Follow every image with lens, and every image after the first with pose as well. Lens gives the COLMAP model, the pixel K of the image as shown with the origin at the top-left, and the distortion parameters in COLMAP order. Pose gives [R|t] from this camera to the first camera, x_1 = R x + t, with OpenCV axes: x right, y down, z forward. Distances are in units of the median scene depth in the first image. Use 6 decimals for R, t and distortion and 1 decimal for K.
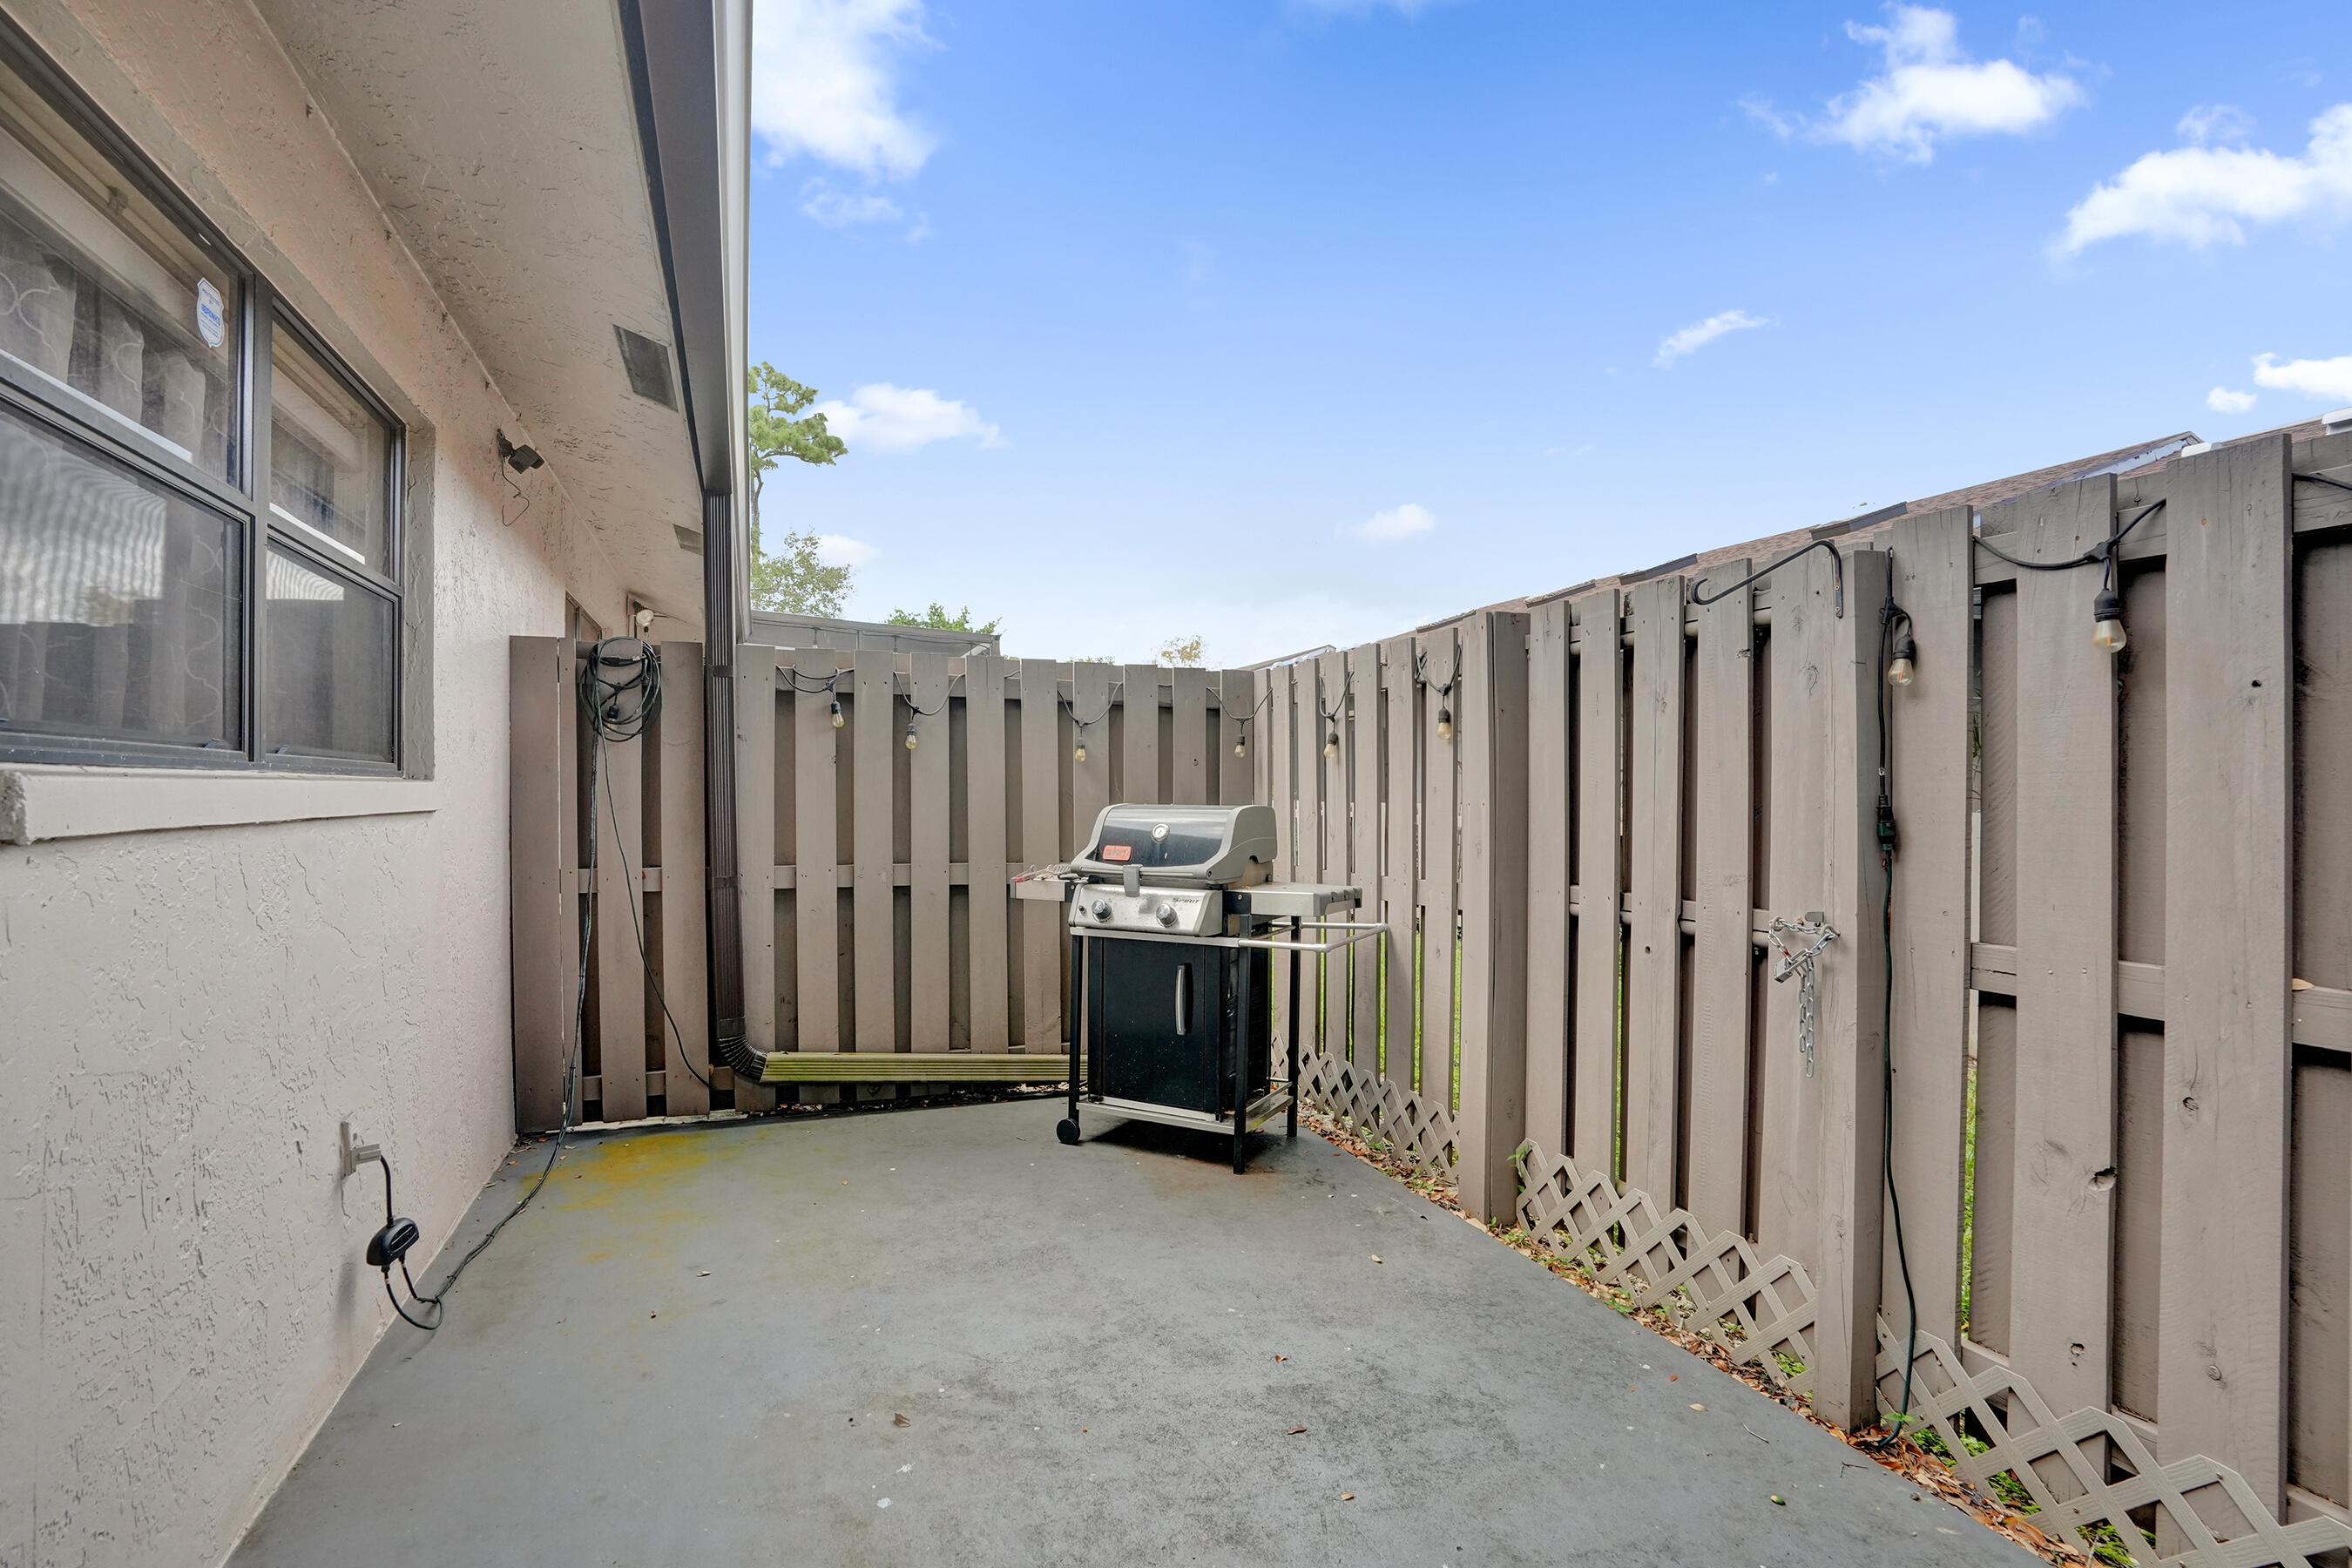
lens RADIAL K [[1101.9, 0, 1198.7], [0, 1101.9, 779.8], [0, 0, 1]] dist [-0.012817, 0.005281]
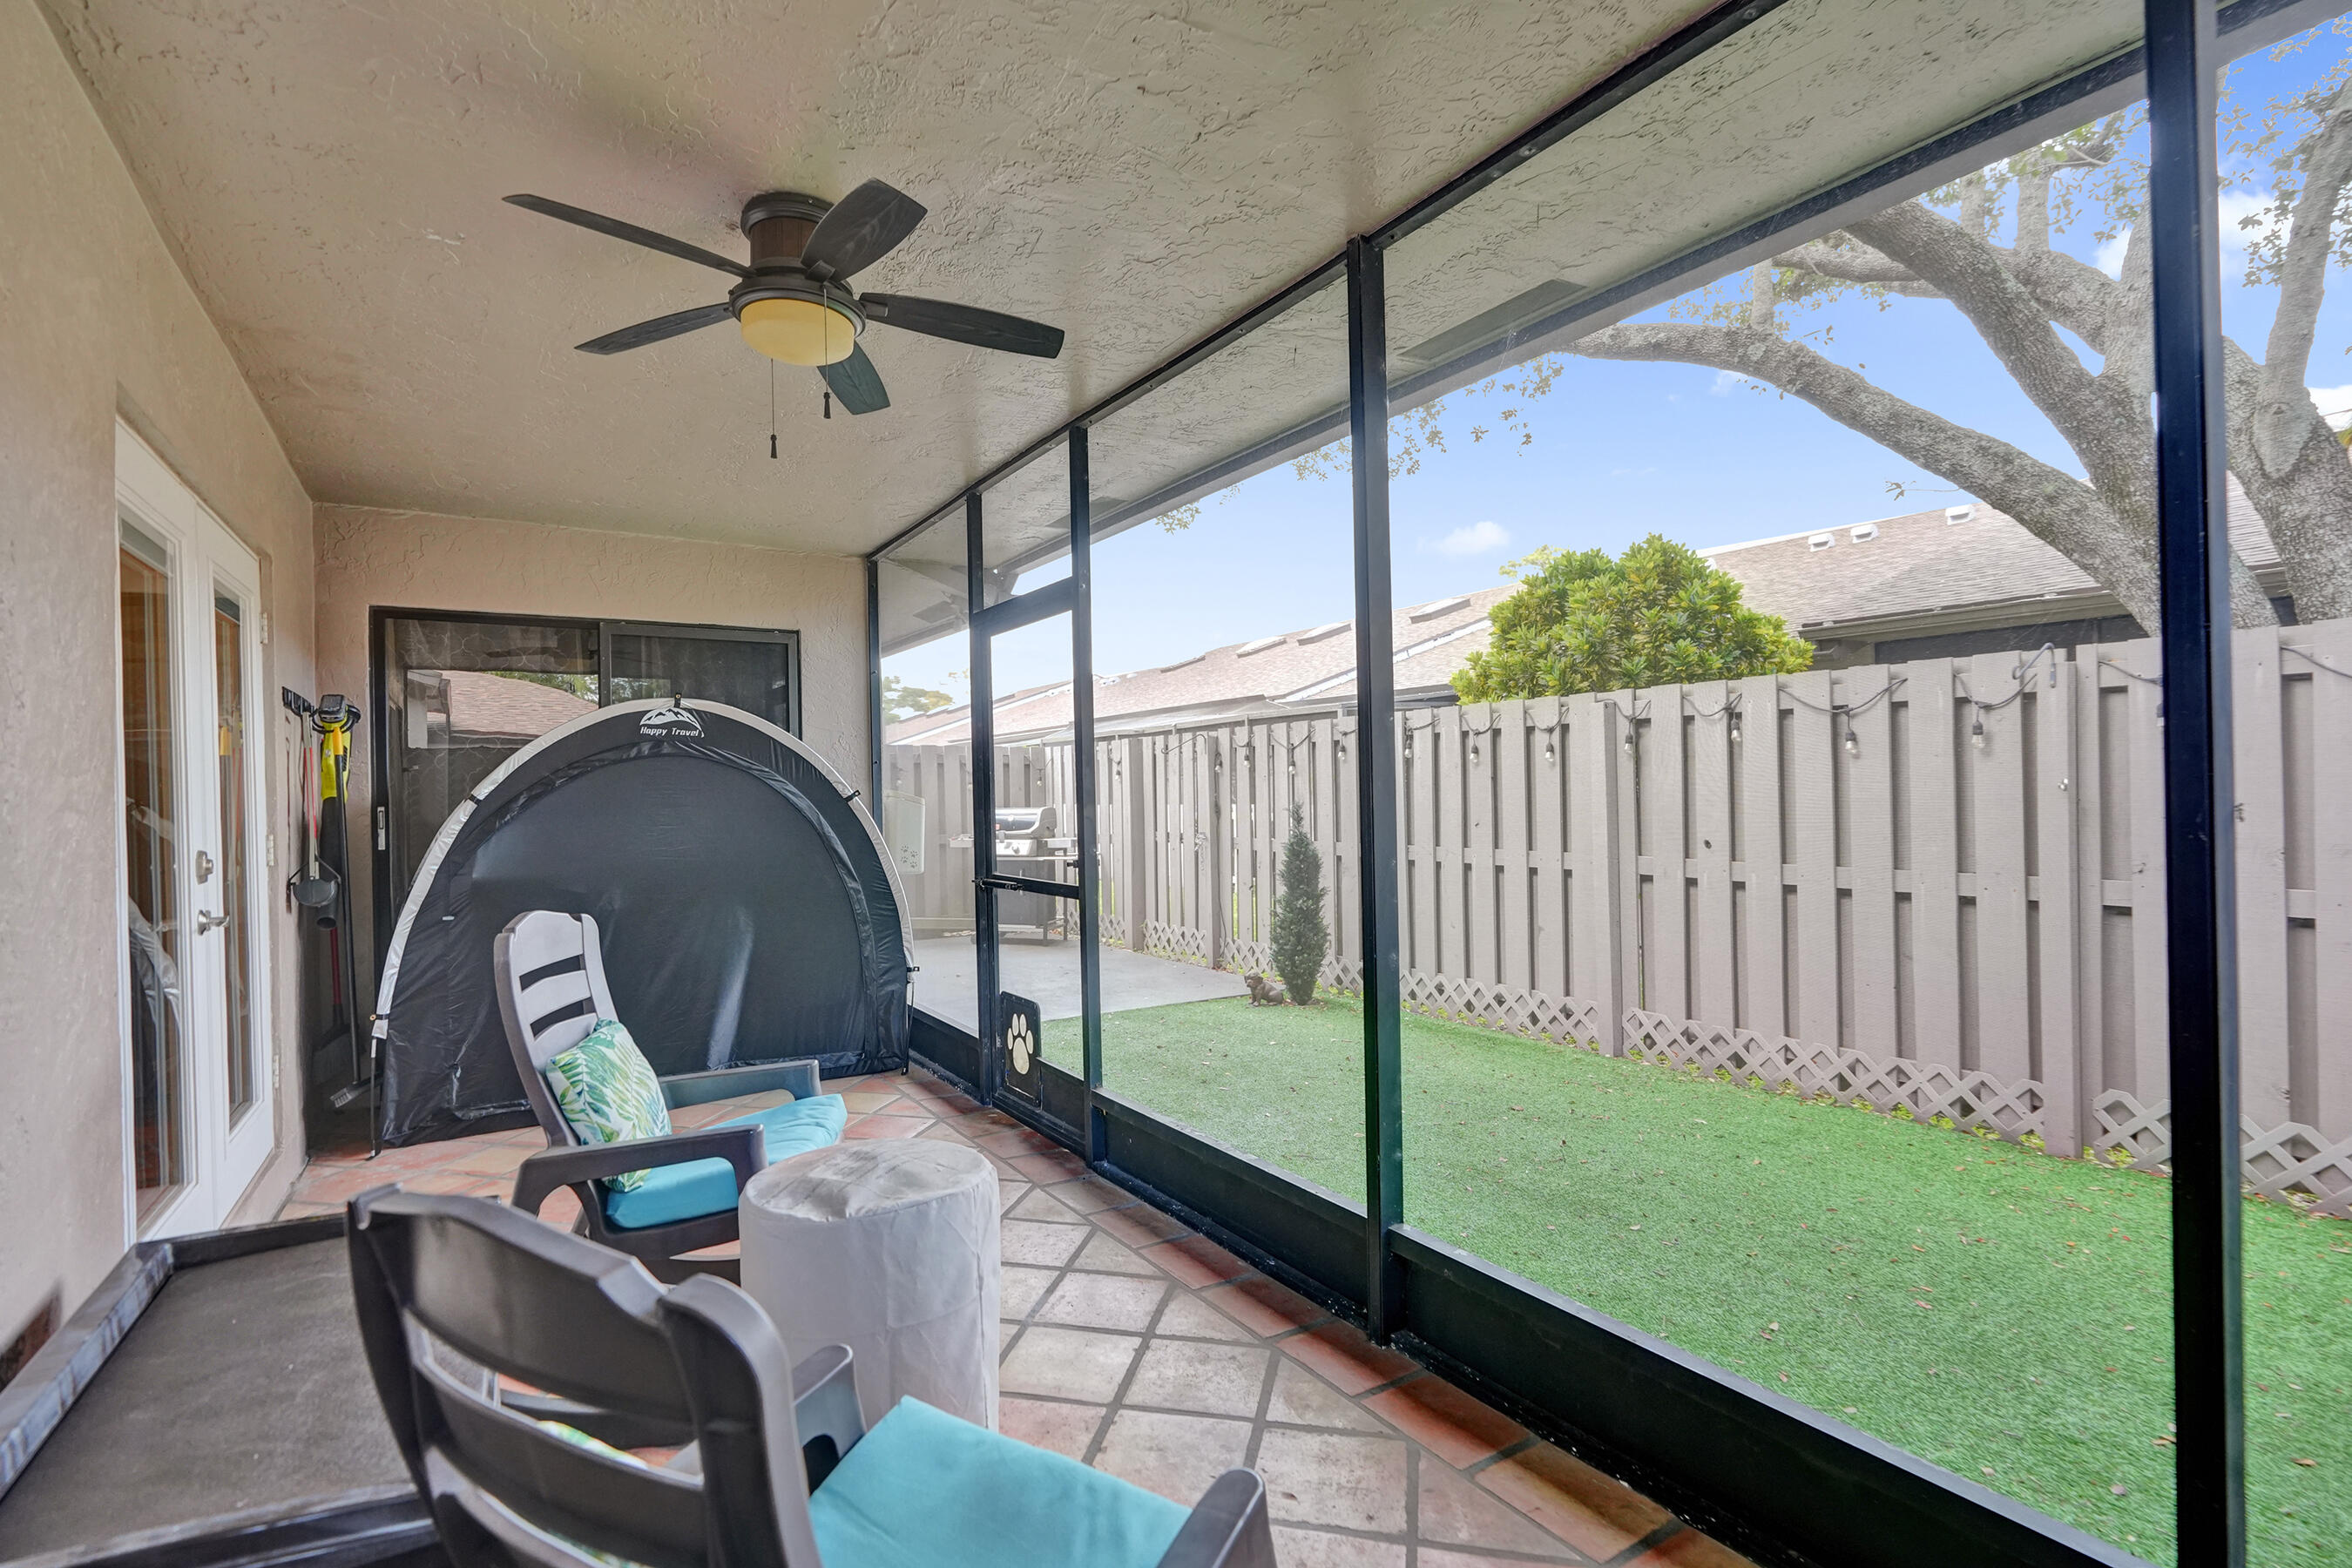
lens RADIAL K [[1101.9, 0, 1177.7], [0, 1101.9, 785.0], [0, 0, 1]] dist [-0.012817, 0.005281]
pose [[0.982714, -0.018004, 0.184255, -0.184531], [0.017864, 0.999837, 0.002420, -0.043101], [-0.184269, 0.000913, 0.982876, -2.347507]]
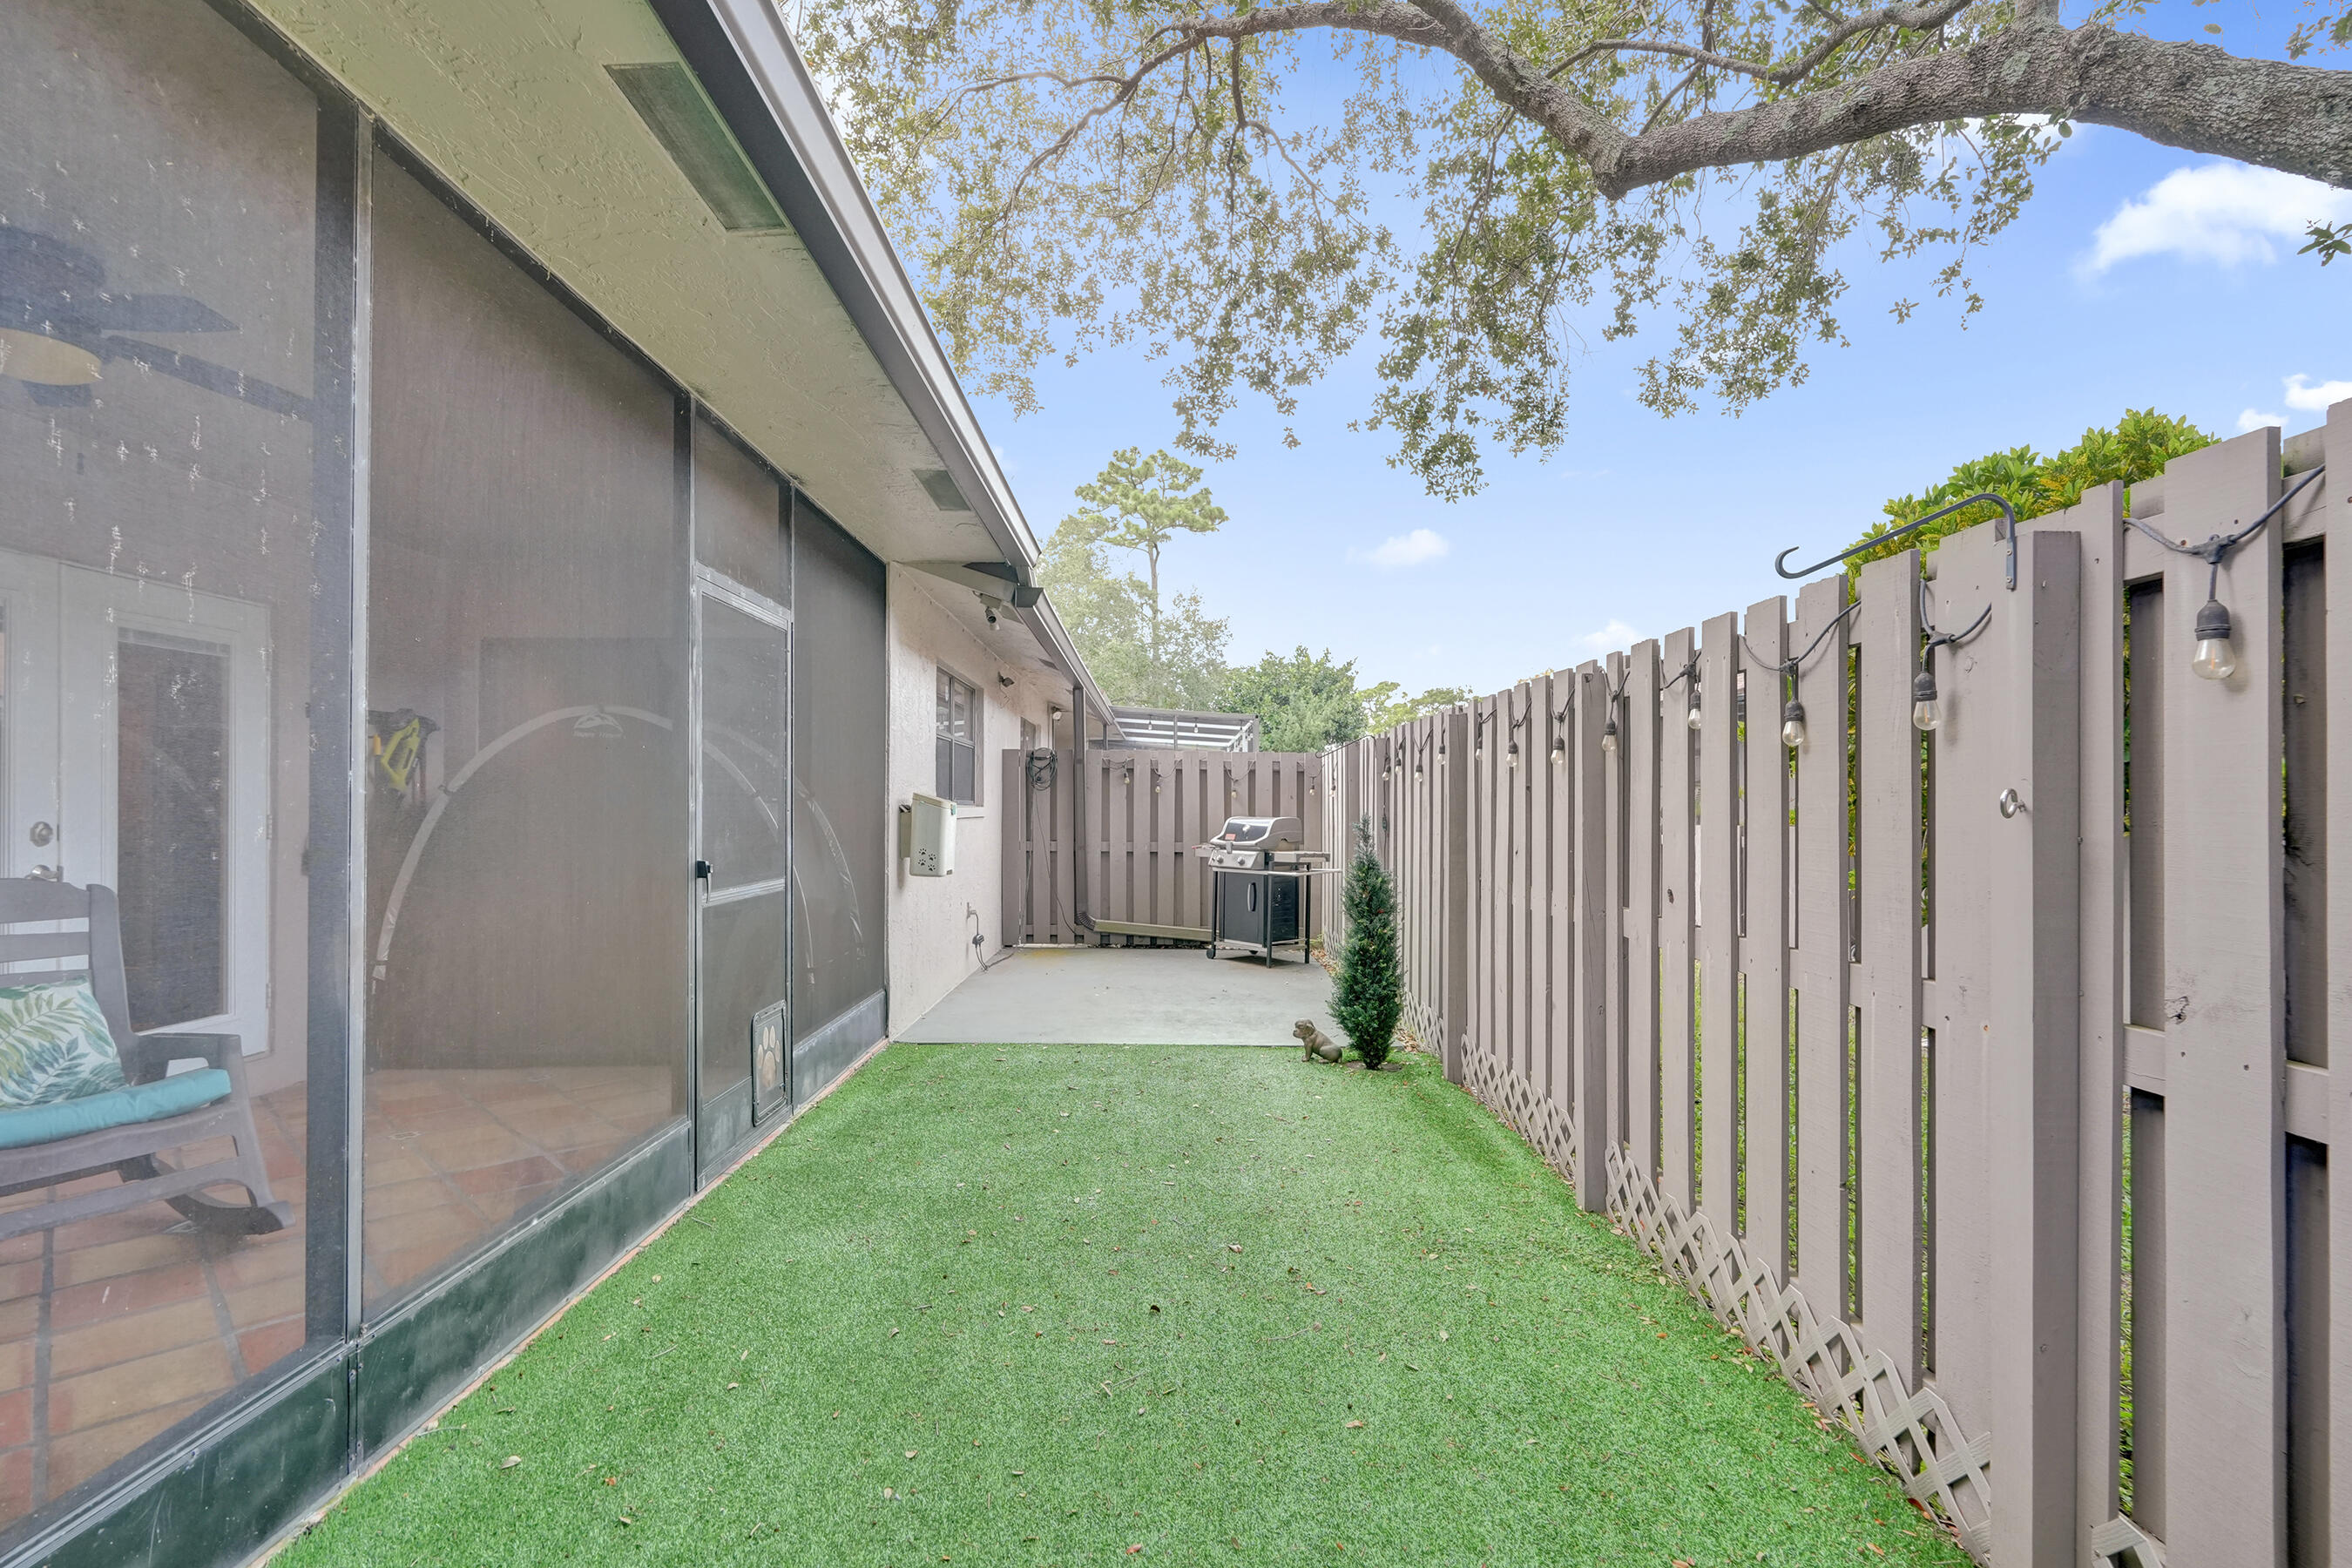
lens RADIAL K [[1101.9, 0, 1178.2], [0, 1101.9, 793.4], [0, 0, 1]] dist [-0.012817, 0.005281]
pose [[0.930878, -0.003152, -0.365316, 1.060499], [0.001094, 0.999982, -0.005840, -0.021525], [0.365328, 0.005037, 0.930865, -1.908992]]
